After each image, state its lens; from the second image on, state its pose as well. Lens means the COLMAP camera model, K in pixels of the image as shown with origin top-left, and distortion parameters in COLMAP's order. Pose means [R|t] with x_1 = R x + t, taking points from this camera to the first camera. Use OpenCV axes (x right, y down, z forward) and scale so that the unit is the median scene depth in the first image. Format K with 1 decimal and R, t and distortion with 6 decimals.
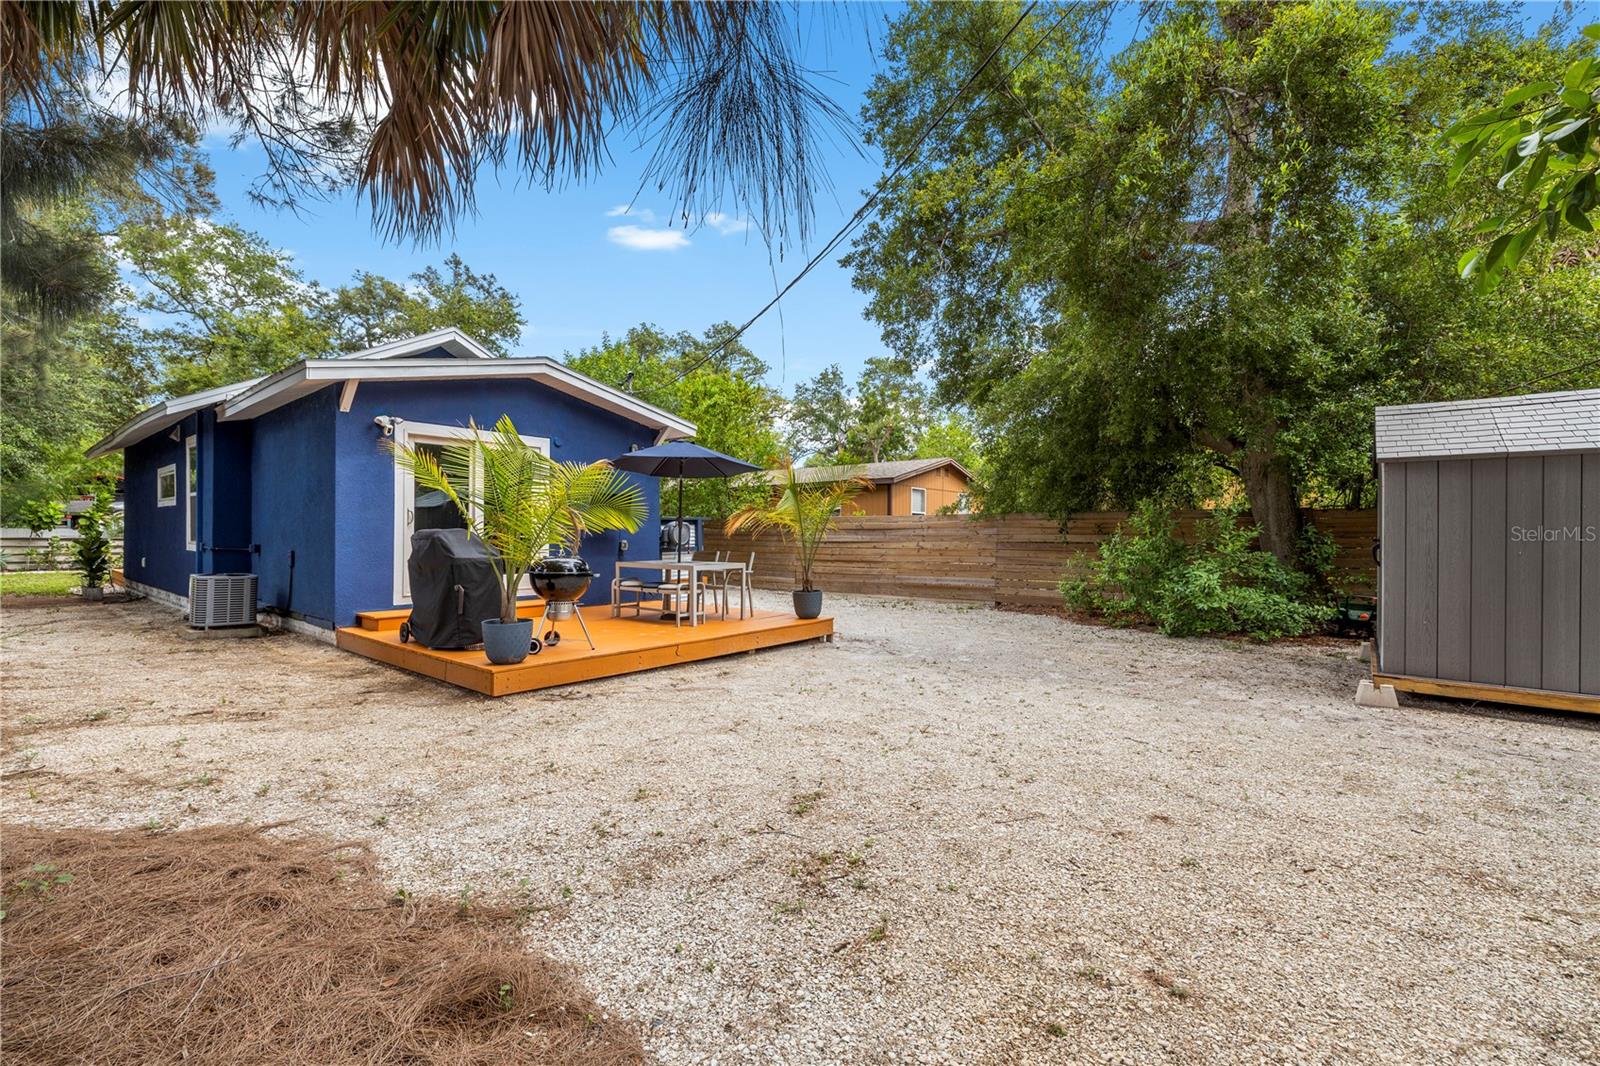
lens RADIAL K [[674.5, 0, 800.0], [0, 674.5, 533.0], [0, 0, 1]] dist [0.001533, 0.000014]
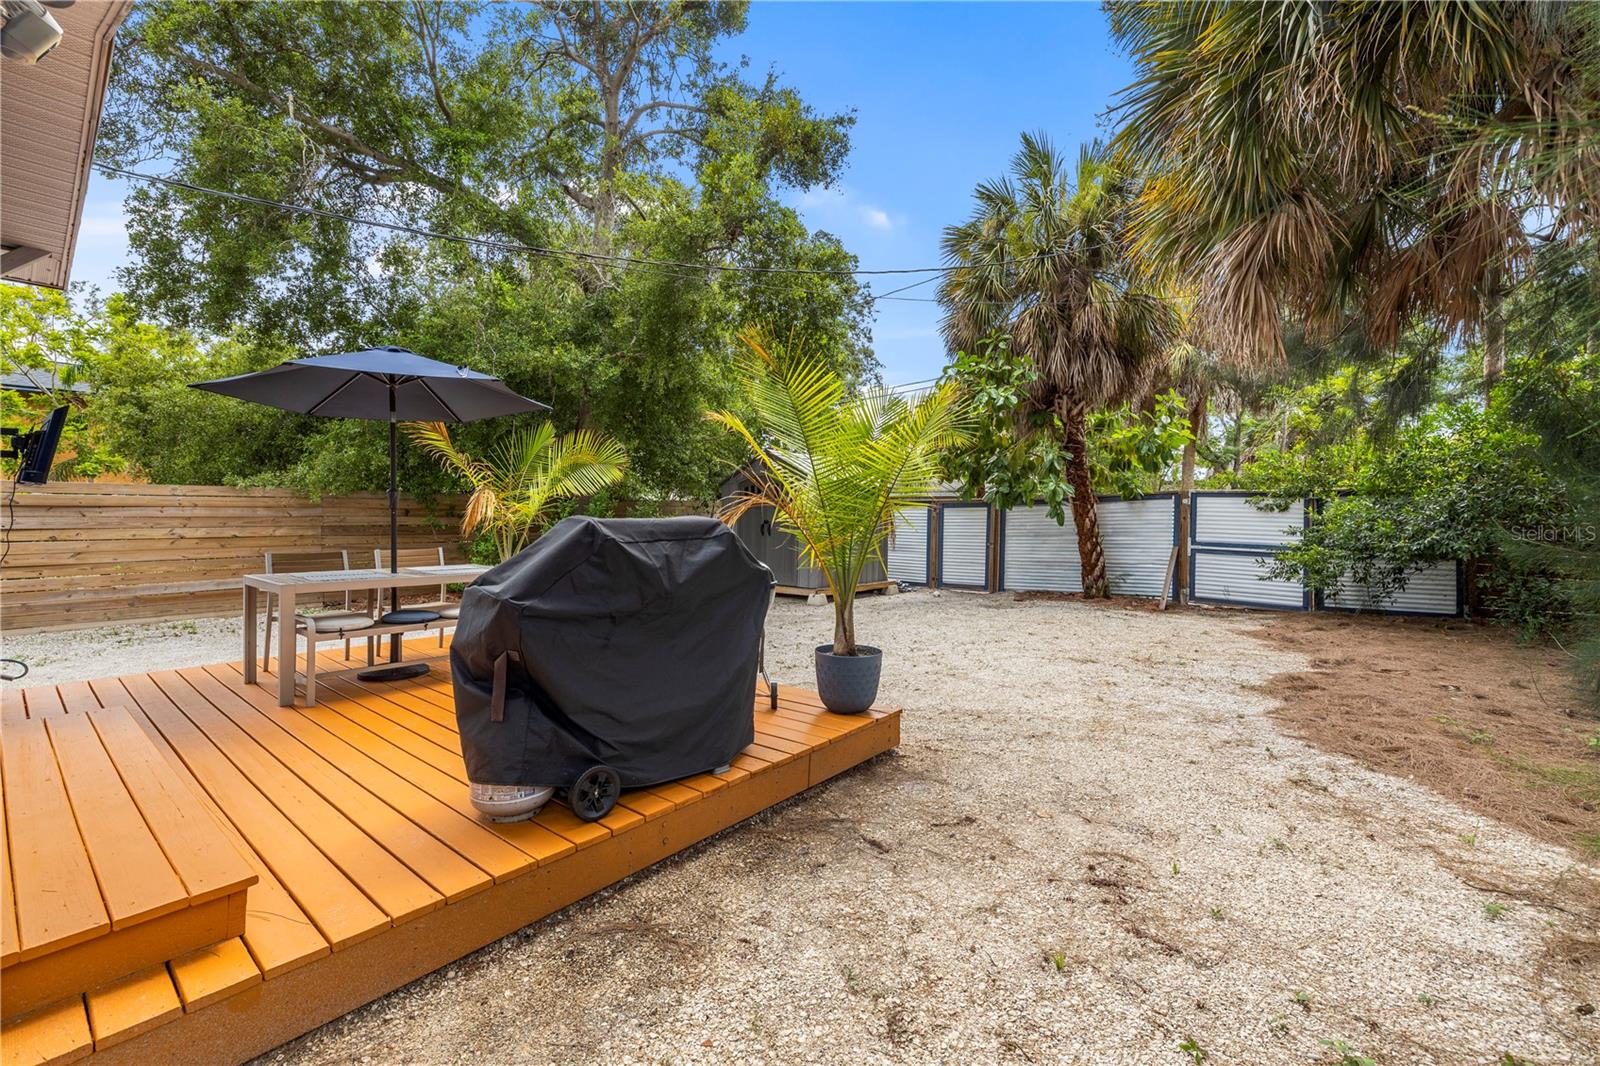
lens RADIAL K [[647.3, 0, 824.7], [0, 647.3, 524.9], [0, 0, 1]] dist [-0.000282, -0.000076]
pose [[0.010151, -0.027416, 0.999573, -0.659758], [-0.003910, 0.999615, 0.027457, -0.012367], [-0.999941, -0.004187, 0.010040, 0.611274]]
